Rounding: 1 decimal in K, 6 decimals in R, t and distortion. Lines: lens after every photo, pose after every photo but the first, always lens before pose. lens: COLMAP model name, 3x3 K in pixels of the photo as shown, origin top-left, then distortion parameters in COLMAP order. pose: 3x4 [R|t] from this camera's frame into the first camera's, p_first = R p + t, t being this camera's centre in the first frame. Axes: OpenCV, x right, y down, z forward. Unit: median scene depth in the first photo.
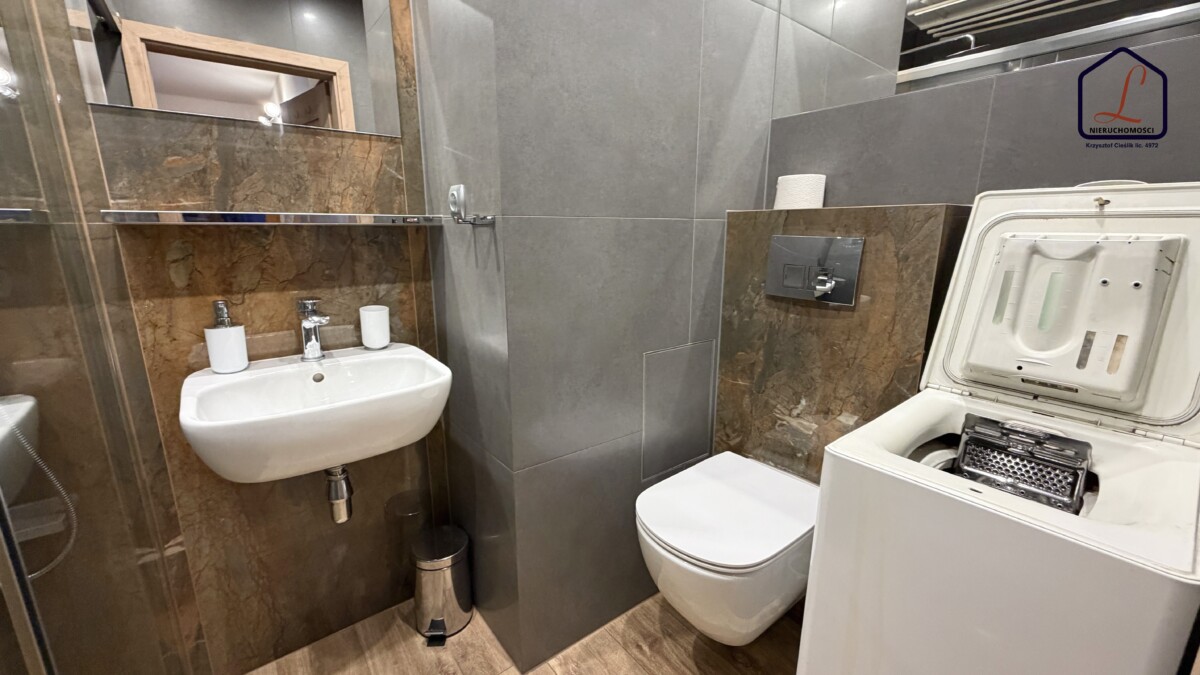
lens RADIAL K [[478.6, 0, 599.8], [0, 478.6, 337.7], [0, 0, 1]] dist [-0.001221, 0.000081]
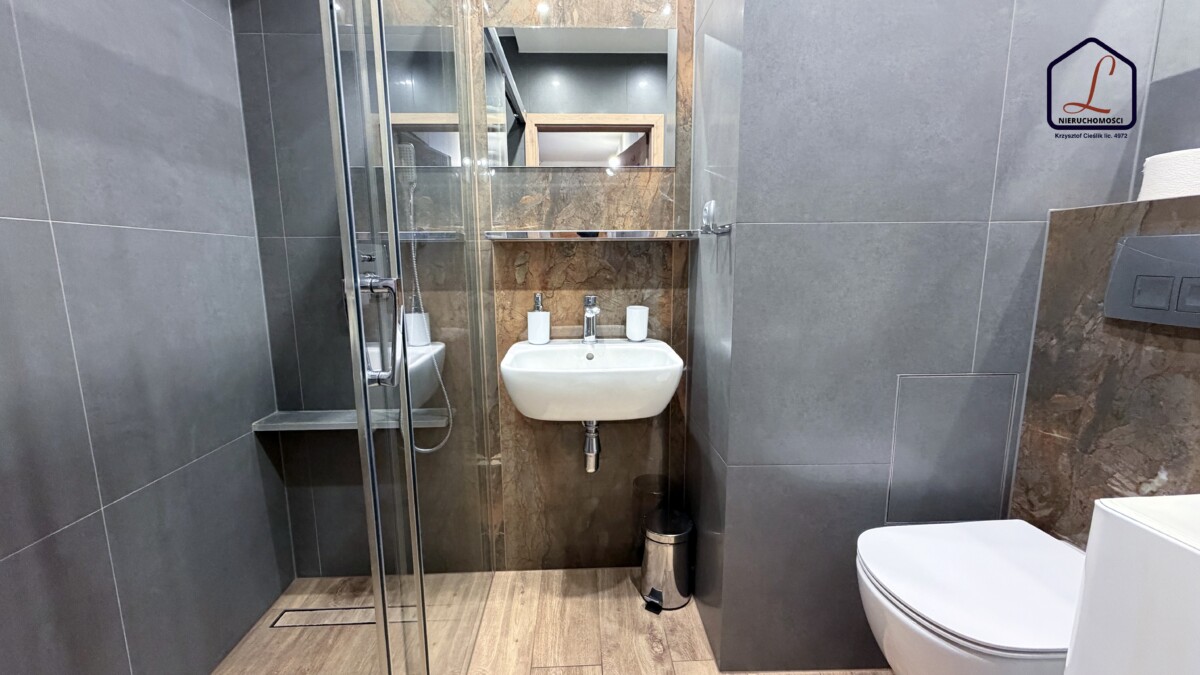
lens RADIAL K [[478.6, 0, 597.5], [0, 478.6, 336.2], [0, 0, 1]] dist [-0.001221, 0.000081]
pose [[0.809843, 0.083697, -0.580645, 0.159178], [-0.121301, 0.992271, -0.026151, 0.055593], [0.573969, 0.091612, 0.813737, -0.041839]]
